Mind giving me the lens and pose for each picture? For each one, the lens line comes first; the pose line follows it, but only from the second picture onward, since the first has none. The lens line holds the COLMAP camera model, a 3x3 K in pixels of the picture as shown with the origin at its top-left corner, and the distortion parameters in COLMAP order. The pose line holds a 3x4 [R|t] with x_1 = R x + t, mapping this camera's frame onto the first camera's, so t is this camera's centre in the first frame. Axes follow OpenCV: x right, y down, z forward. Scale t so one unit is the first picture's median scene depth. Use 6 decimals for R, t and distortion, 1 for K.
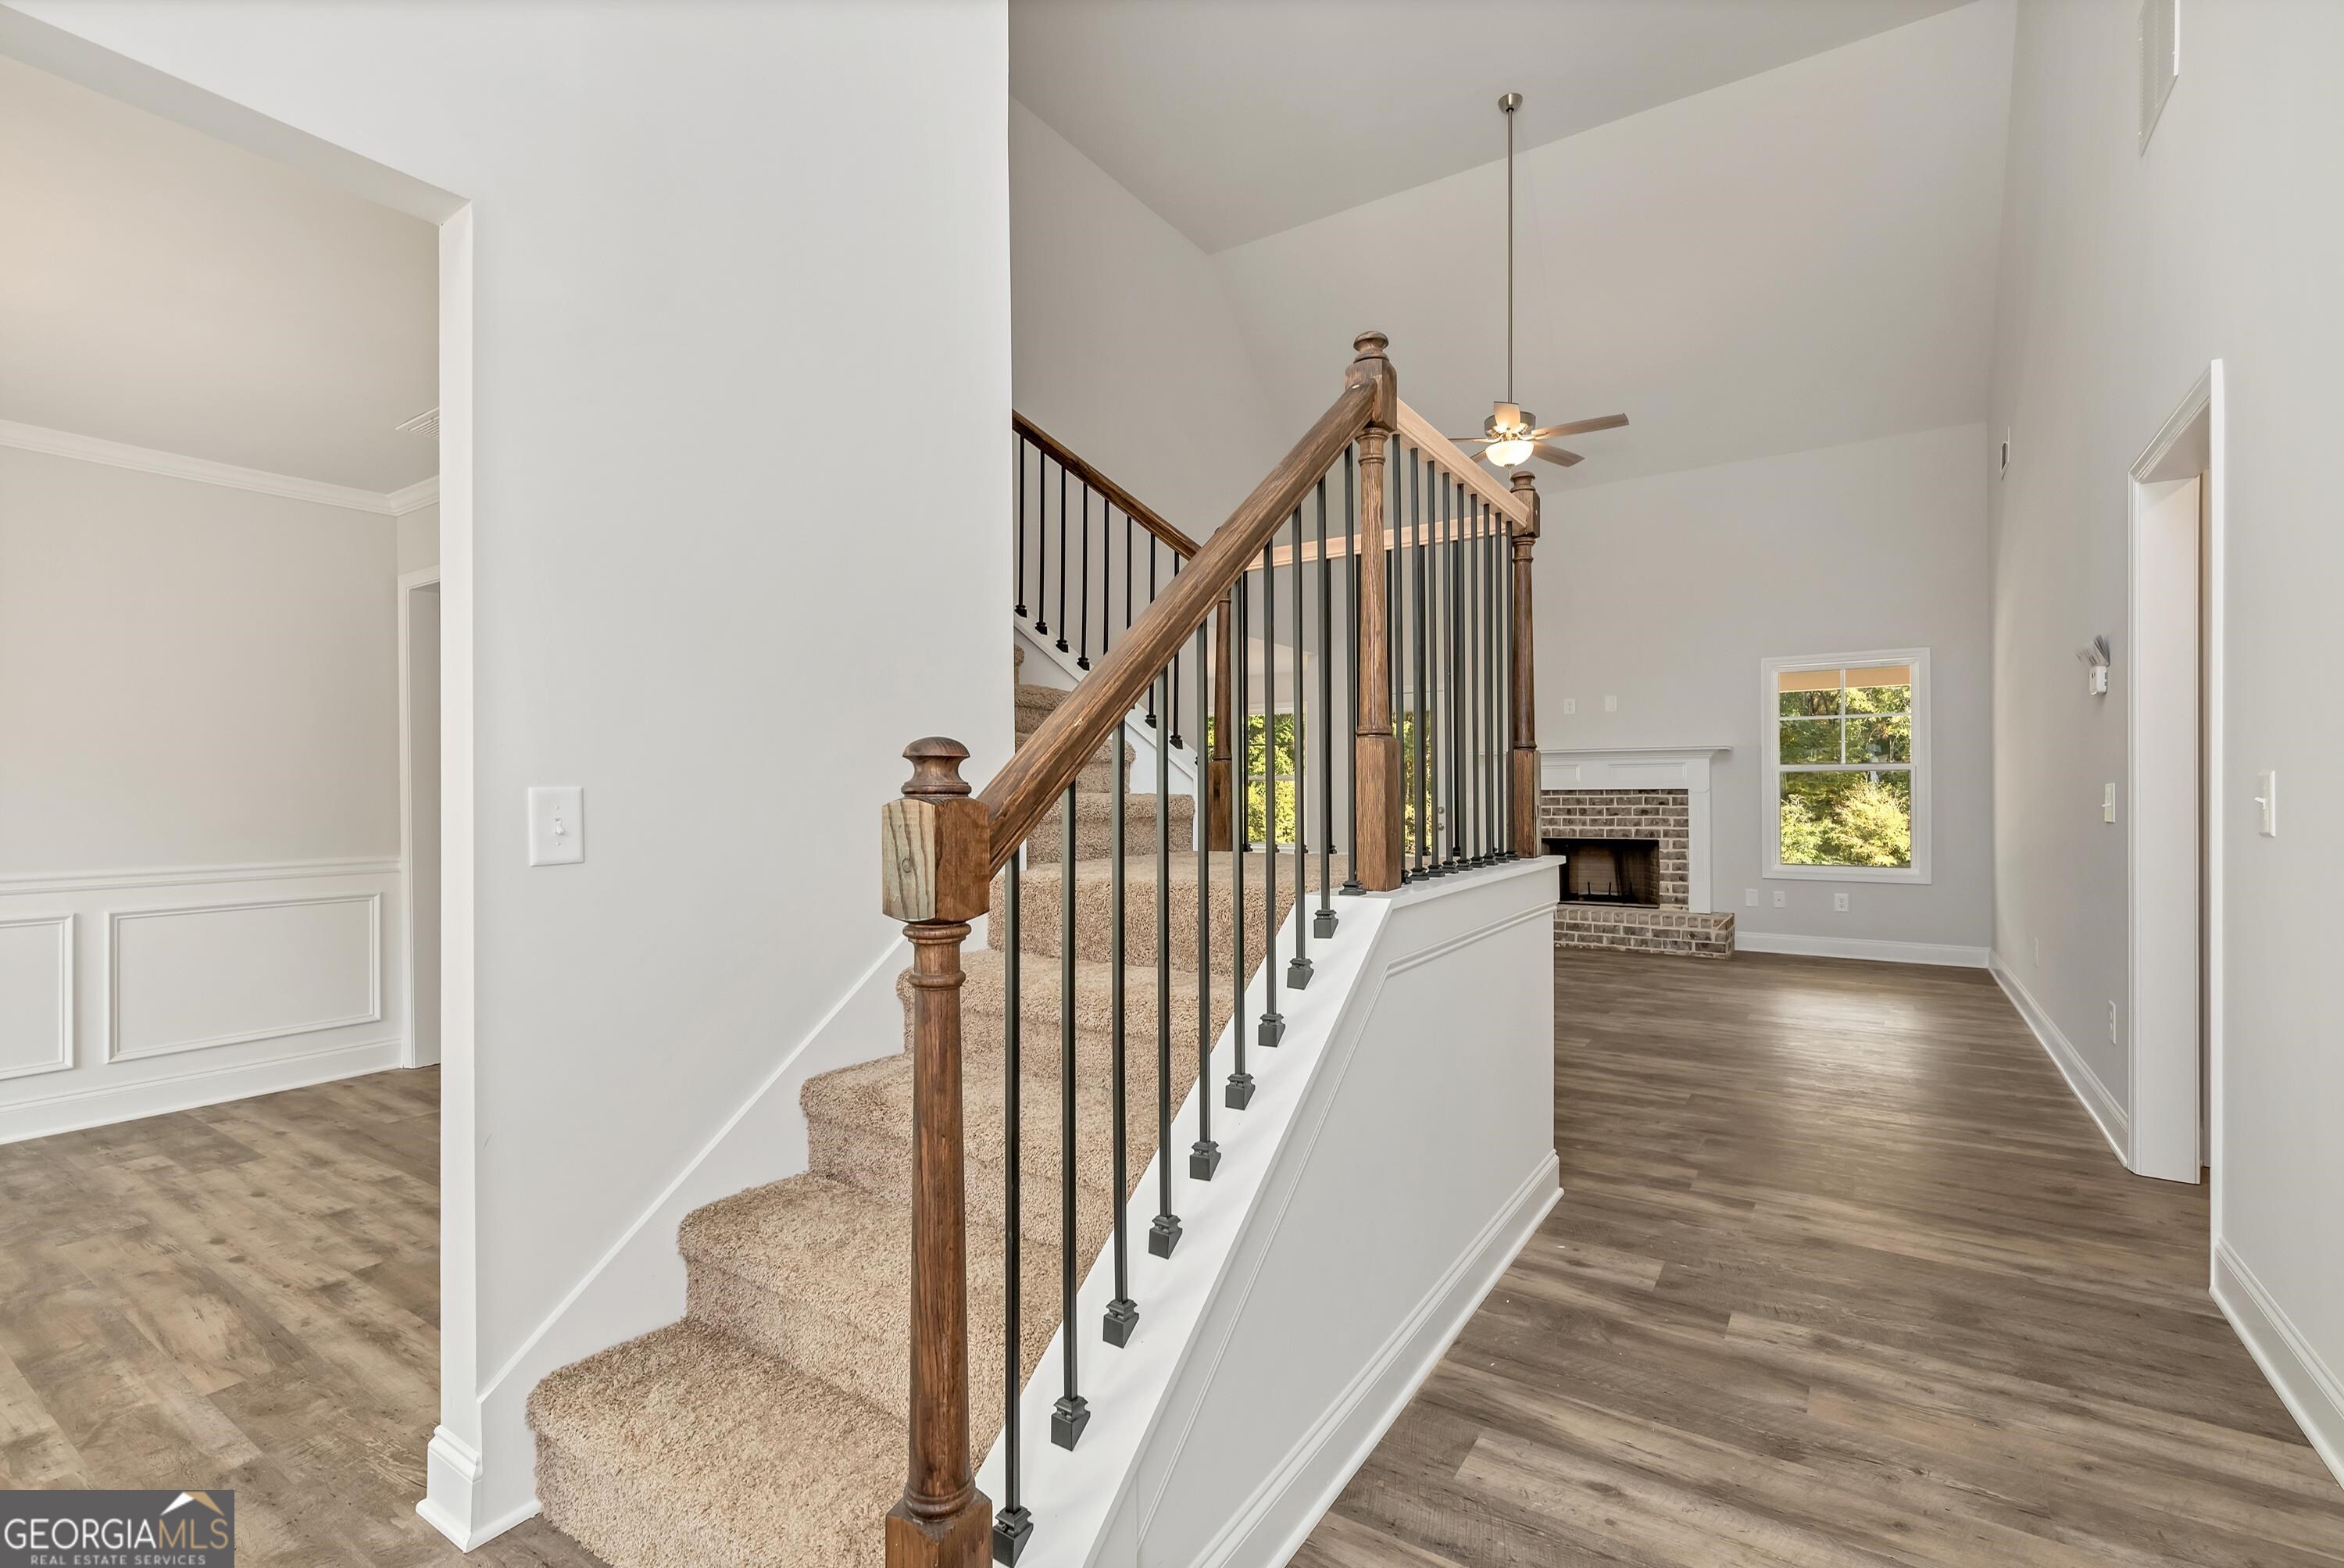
lens RADIAL K [[1026.9, 0, 1160.4], [0, 1026.9, 796.2], [0, 0, 1]] dist [0.000719, -0.000343]
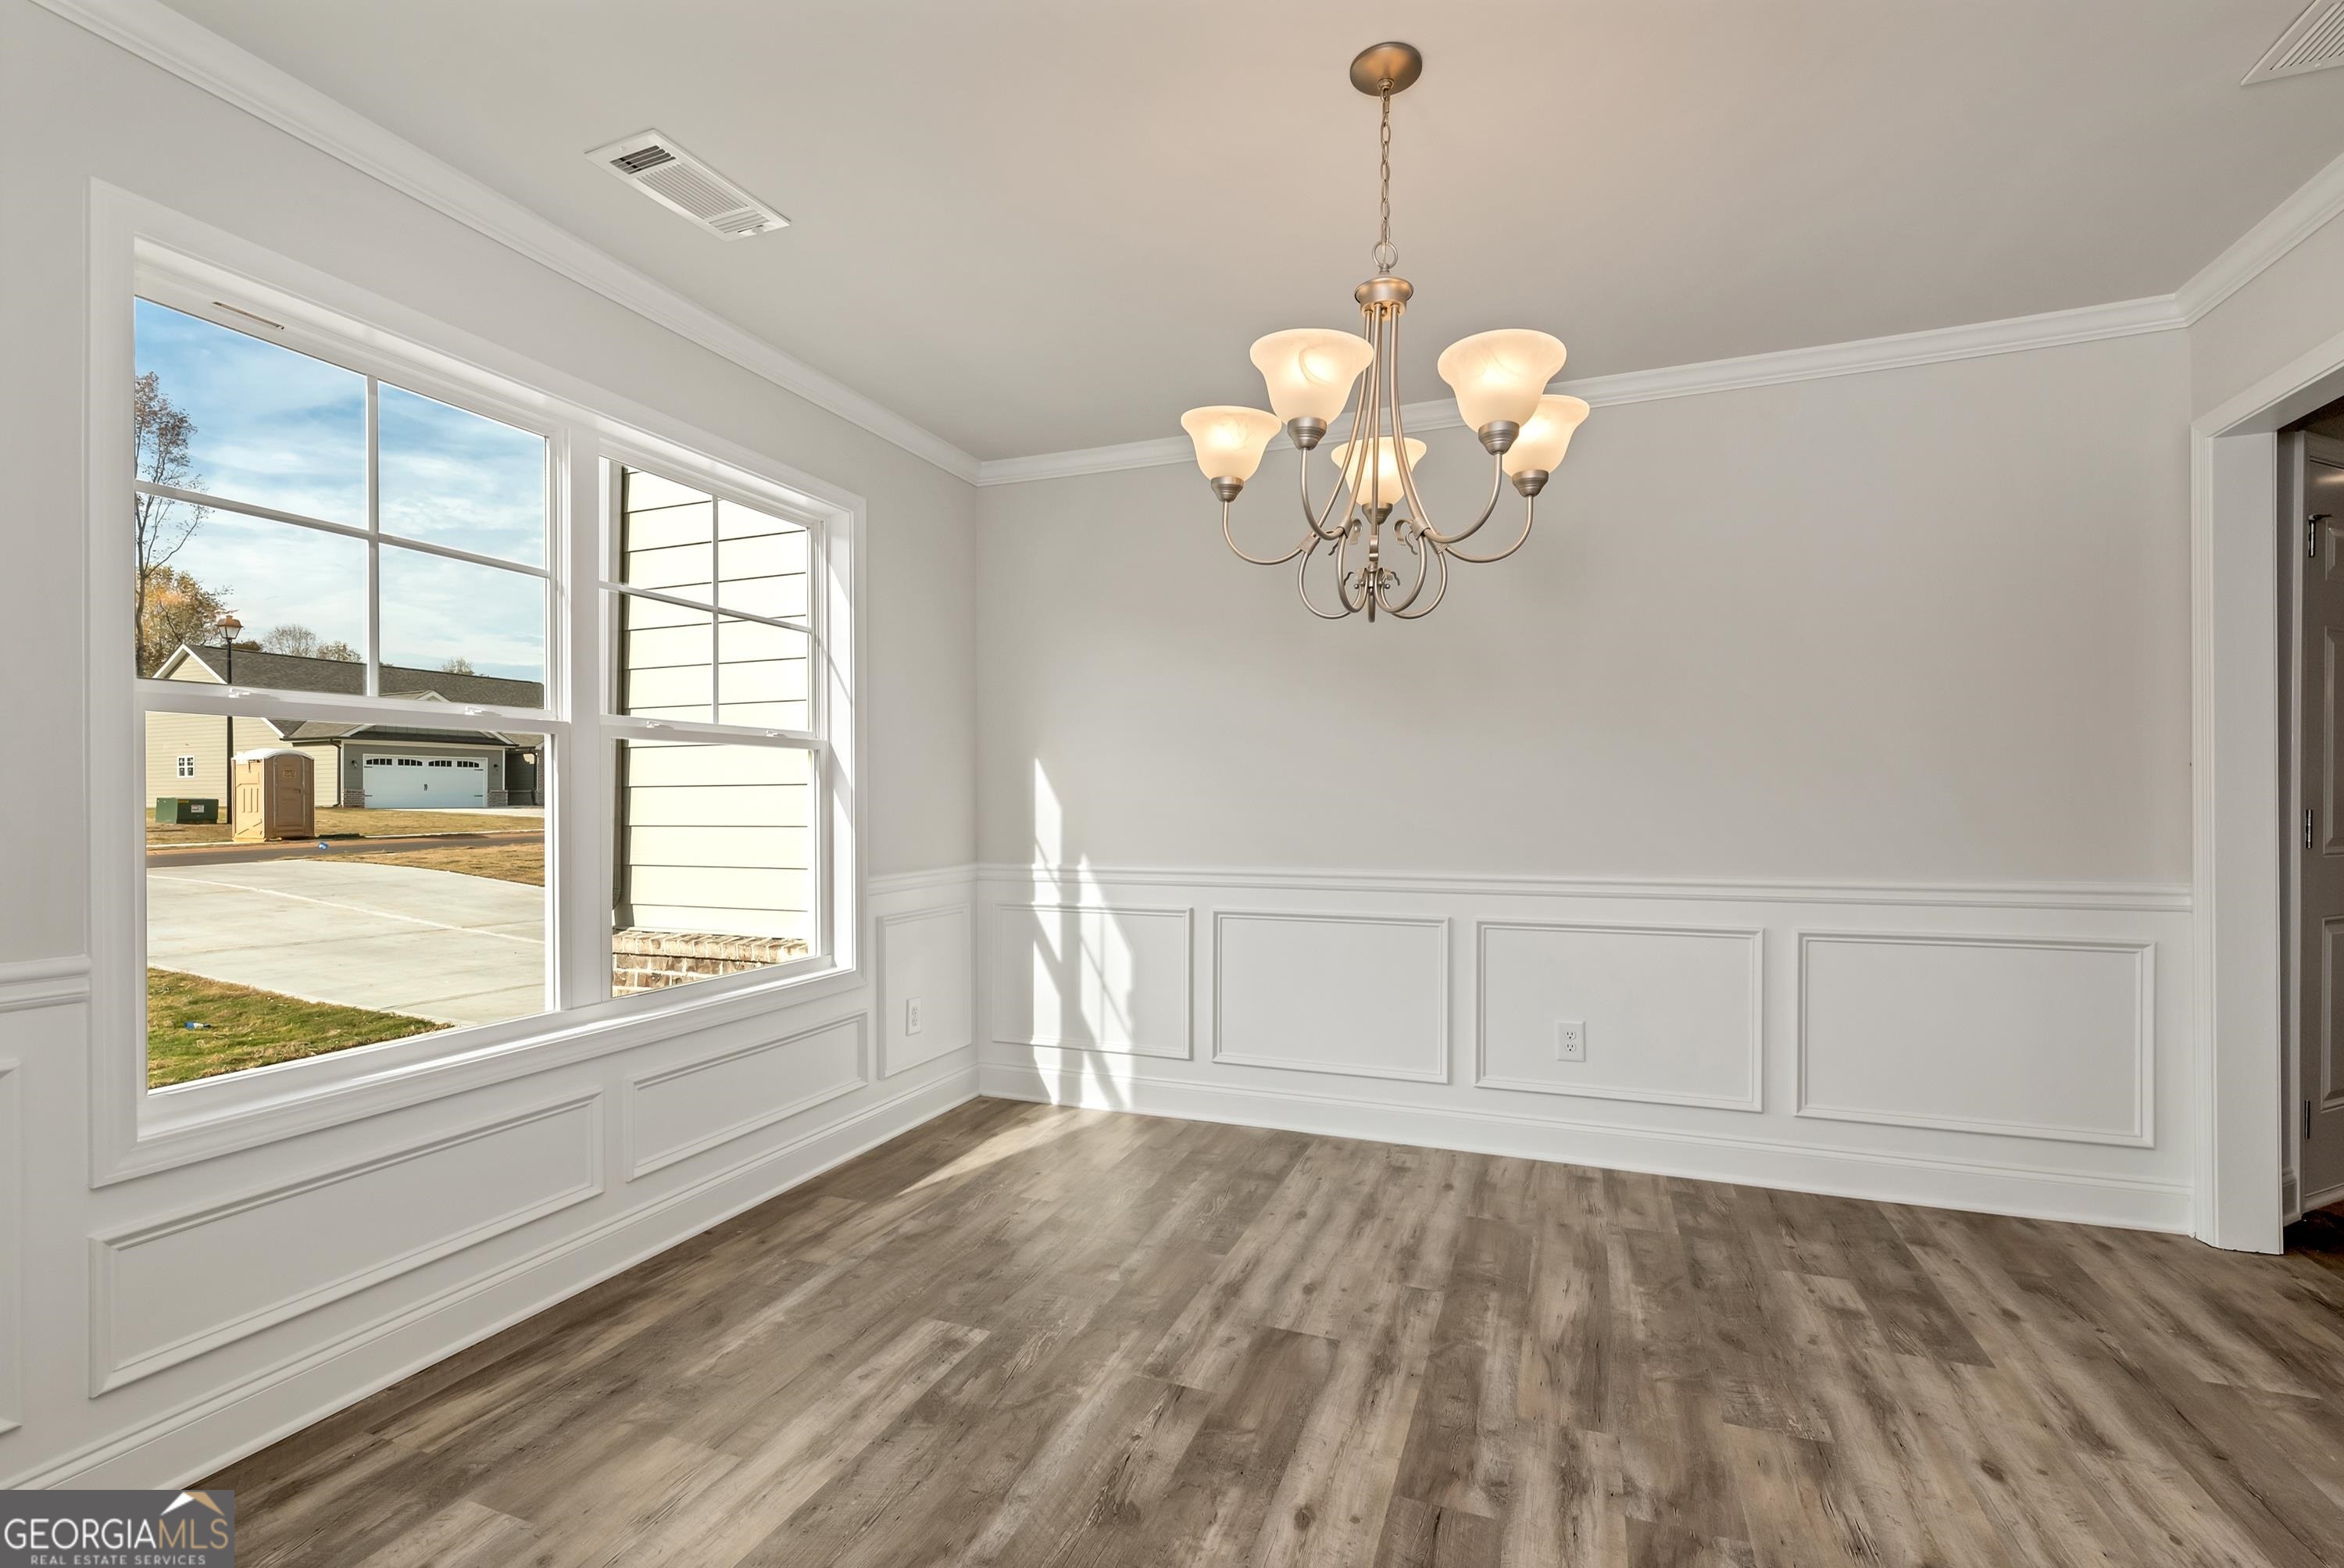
lens RADIAL K [[1026.9, 0, 1181.0], [0, 1026.9, 806.1], [0, 0, 1]] dist [0.000719, -0.000343]
pose [[0.217394, 0.007888, -0.976052, -0.405495], [0.005910, 0.999938, 0.009397, 0.002663], [0.976066, -0.007811, 0.217334, 0.420165]]
